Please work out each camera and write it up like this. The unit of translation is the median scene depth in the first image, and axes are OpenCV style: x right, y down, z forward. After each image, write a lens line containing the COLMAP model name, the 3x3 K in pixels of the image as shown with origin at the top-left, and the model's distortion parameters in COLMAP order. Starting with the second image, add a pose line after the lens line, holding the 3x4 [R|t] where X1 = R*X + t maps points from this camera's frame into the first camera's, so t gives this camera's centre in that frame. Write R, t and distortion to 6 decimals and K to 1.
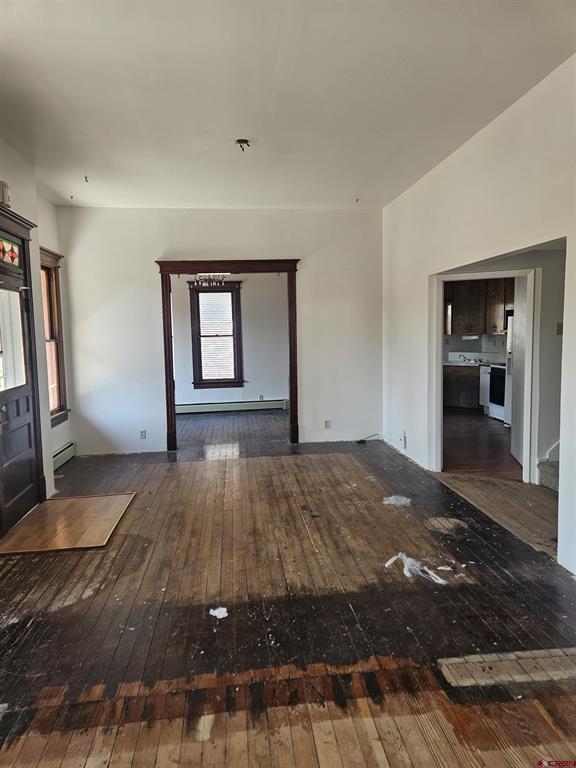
lens RADIAL K [[522.9, 0, 286.9], [0, 522.9, 383.1], [0, 0, 1]] dist [-0.005426, -0.006719]
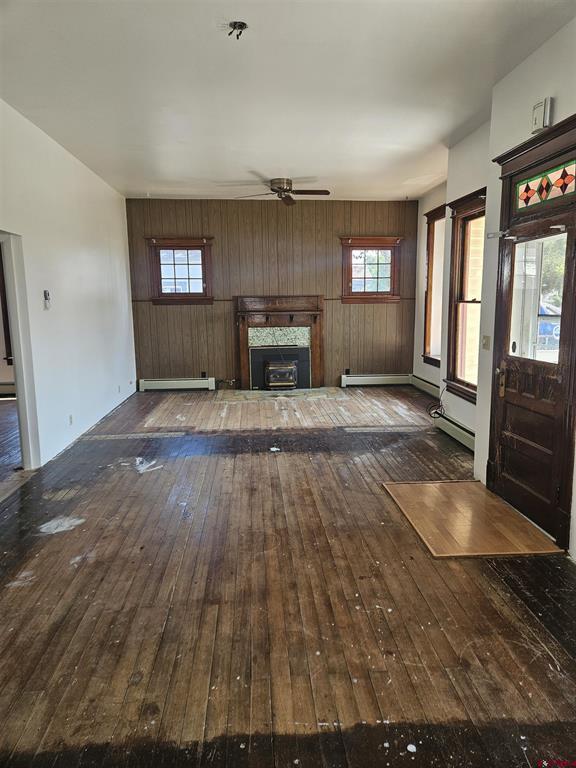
lens RADIAL K [[522.9, 0, 288.5], [0, 522.9, 383.6], [0, 0, 1]] dist [-0.005426, -0.006719]
pose [[-0.999205, 0.014693, 0.037071, -0.151398], [0.023606, 0.967198, 0.252924, -0.158323], [-0.032139, 0.253598, -0.966776, 1.652902]]
